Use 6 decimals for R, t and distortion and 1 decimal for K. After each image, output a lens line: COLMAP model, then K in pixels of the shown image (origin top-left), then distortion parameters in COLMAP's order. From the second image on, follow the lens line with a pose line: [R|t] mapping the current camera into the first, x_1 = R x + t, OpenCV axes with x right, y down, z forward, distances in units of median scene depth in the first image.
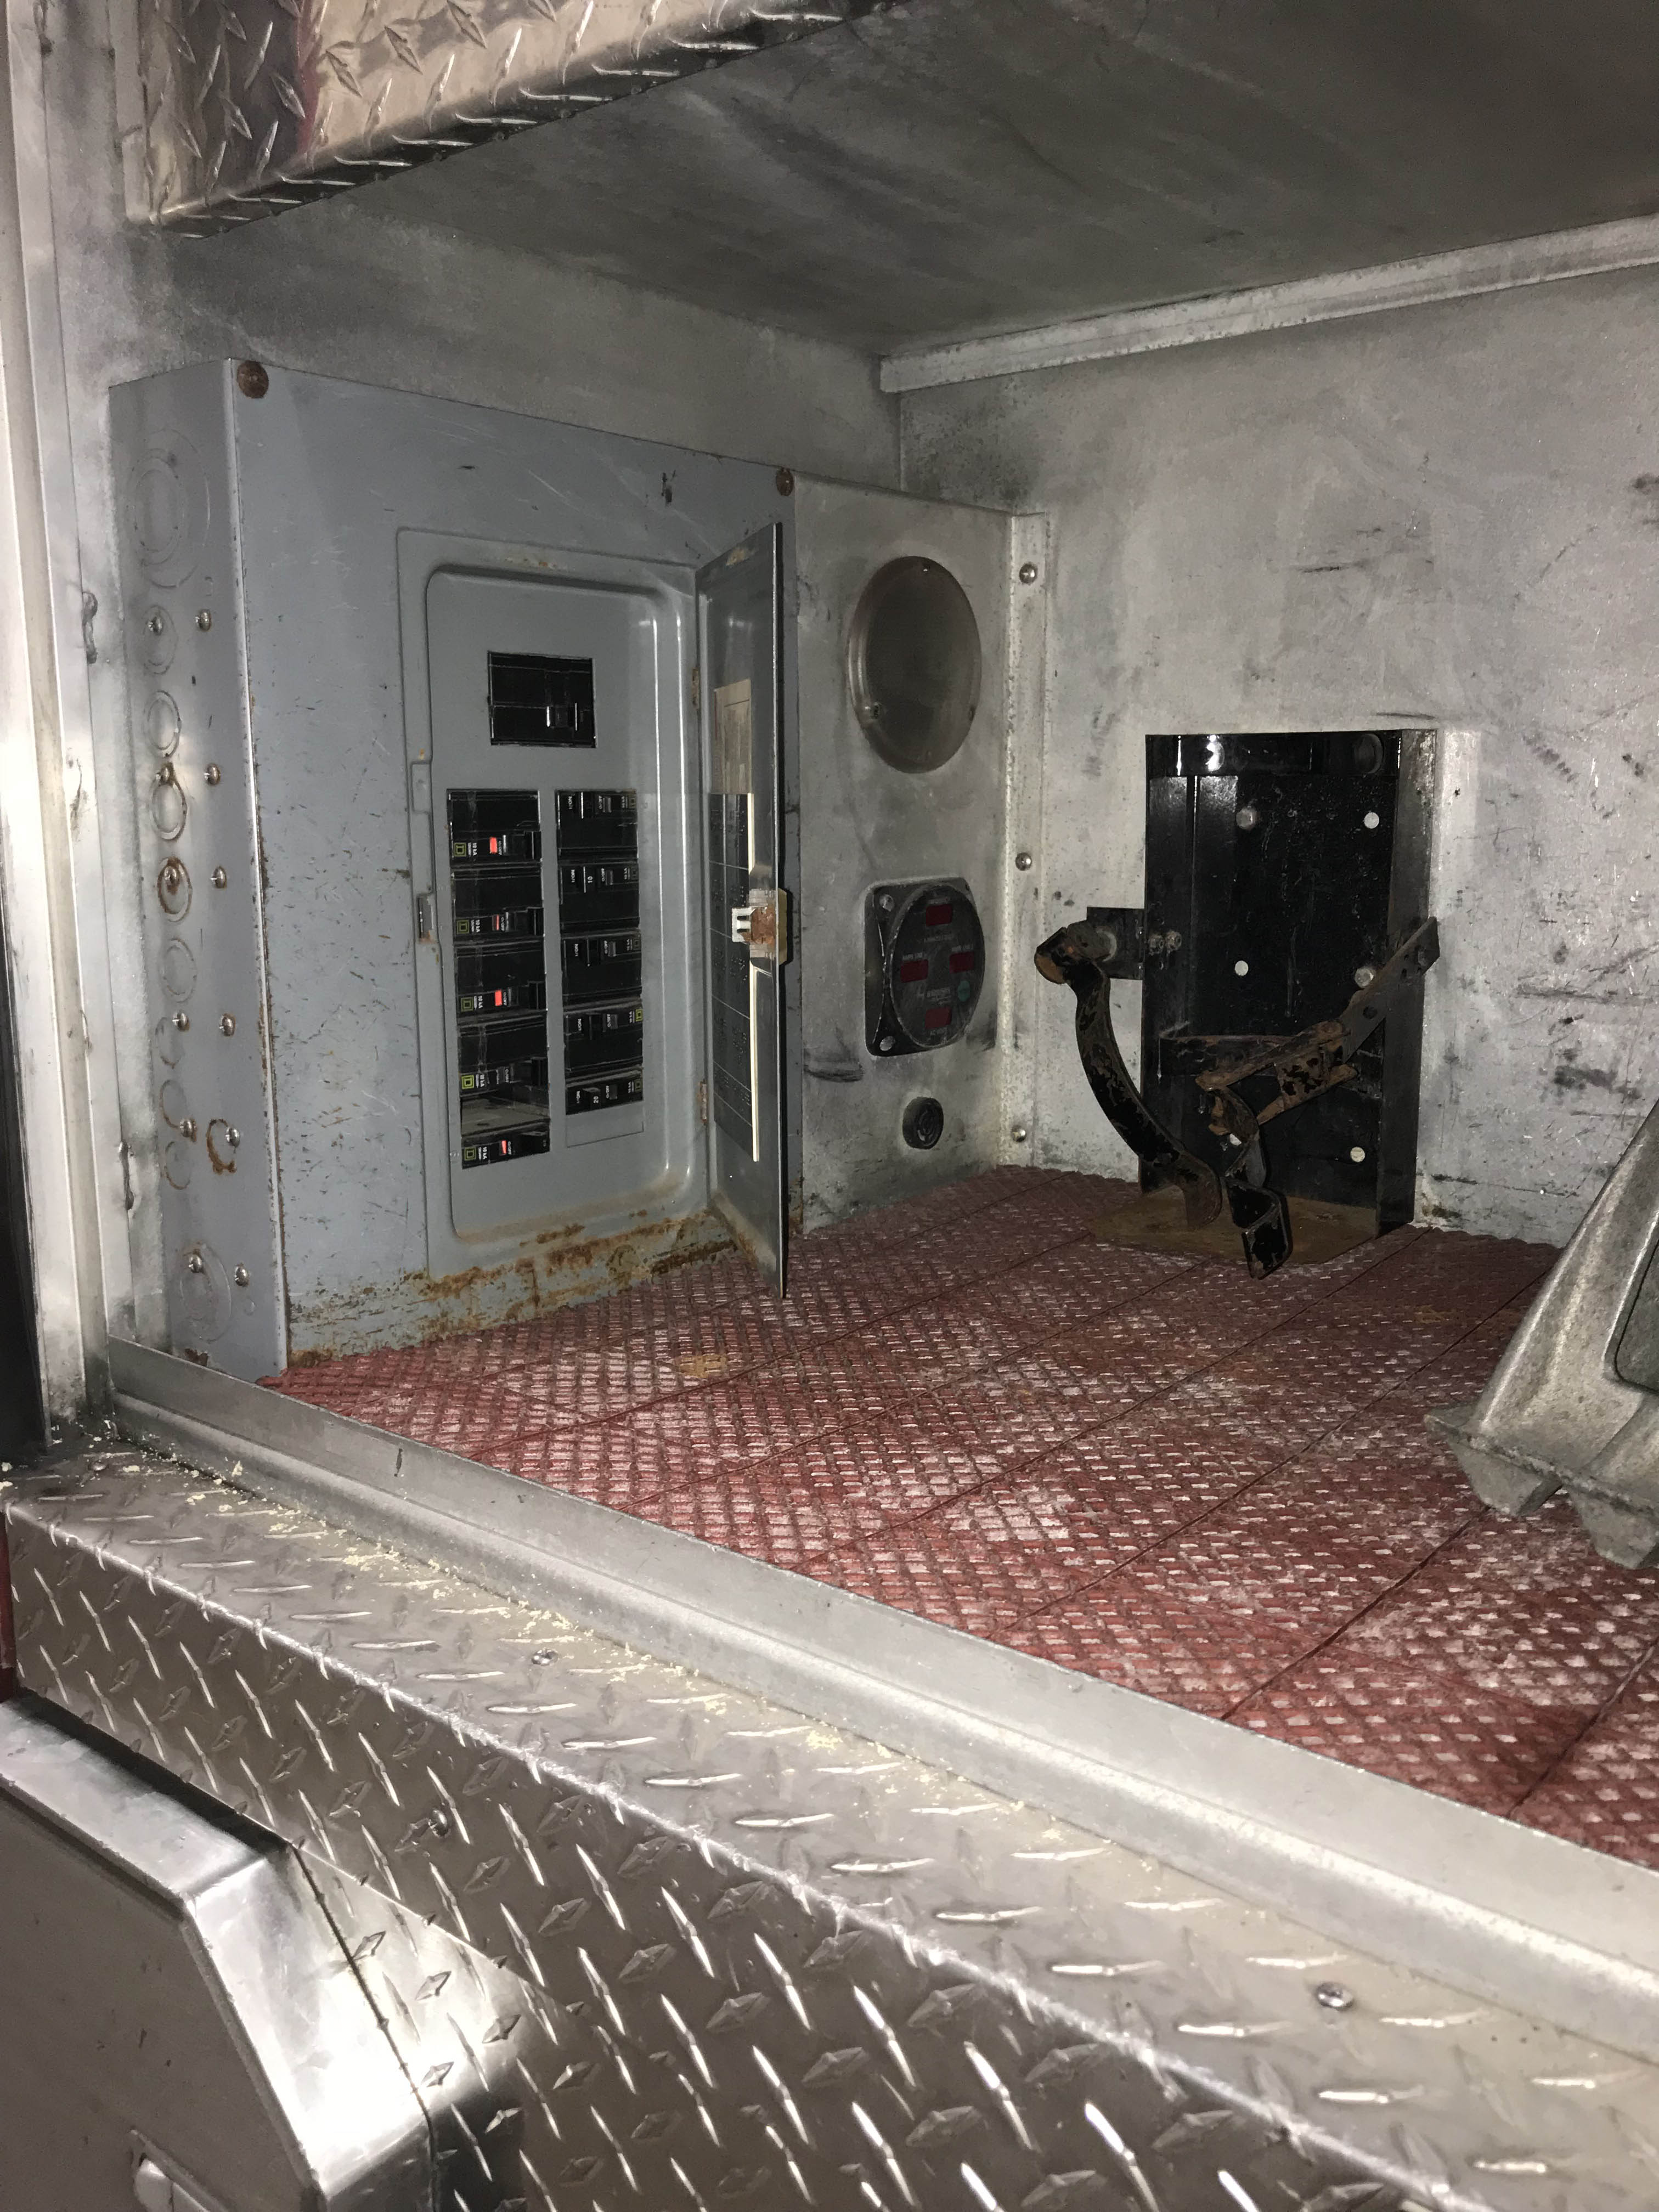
lens RADIAL K [[1826.5, 0, 829.5], [0, 1826.5, 1106.0], [0, 0, 1]] dist [0.002843, -0.004318]
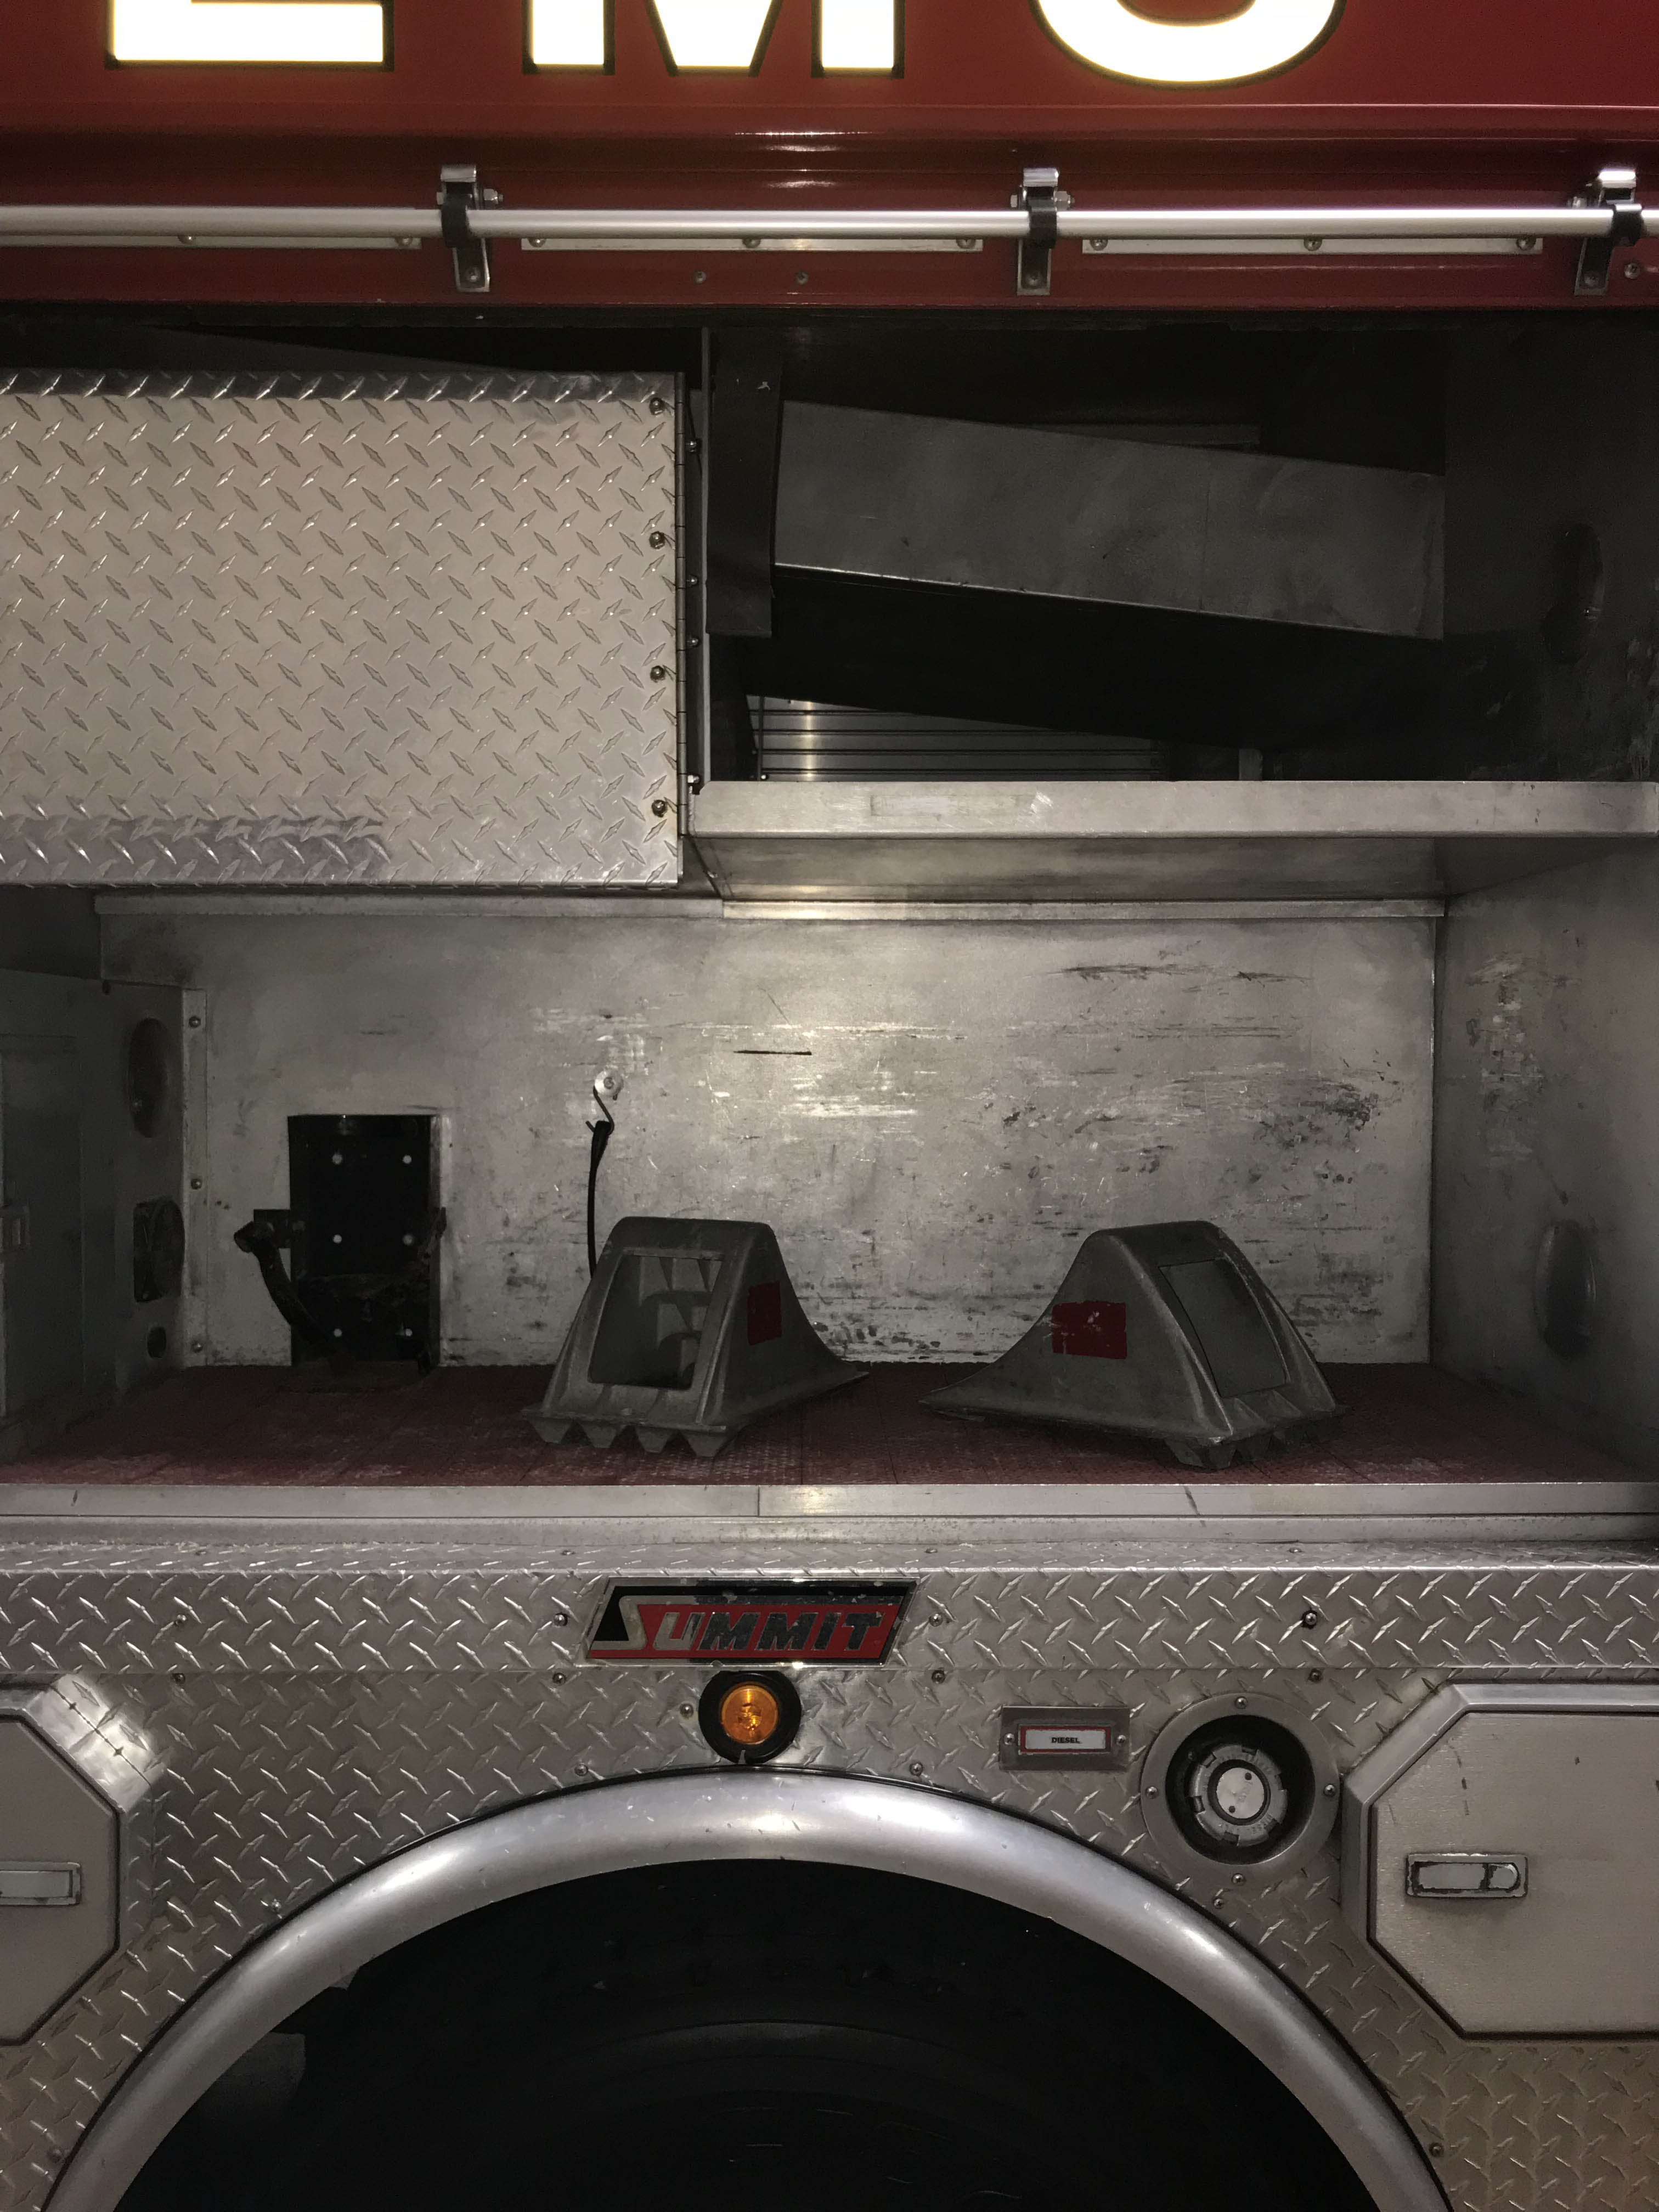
lens RADIAL K [[1826.5, 0, 829.5], [0, 1826.5, 1106.0], [0, 0, 1]] dist [0.002843, -0.004318]
pose [[0.770121, -0.010794, 0.637807, -0.589373], [0.107504, 0.987752, -0.113089, 0.056141], [-0.628774, 0.155659, 0.761849, -0.768365]]
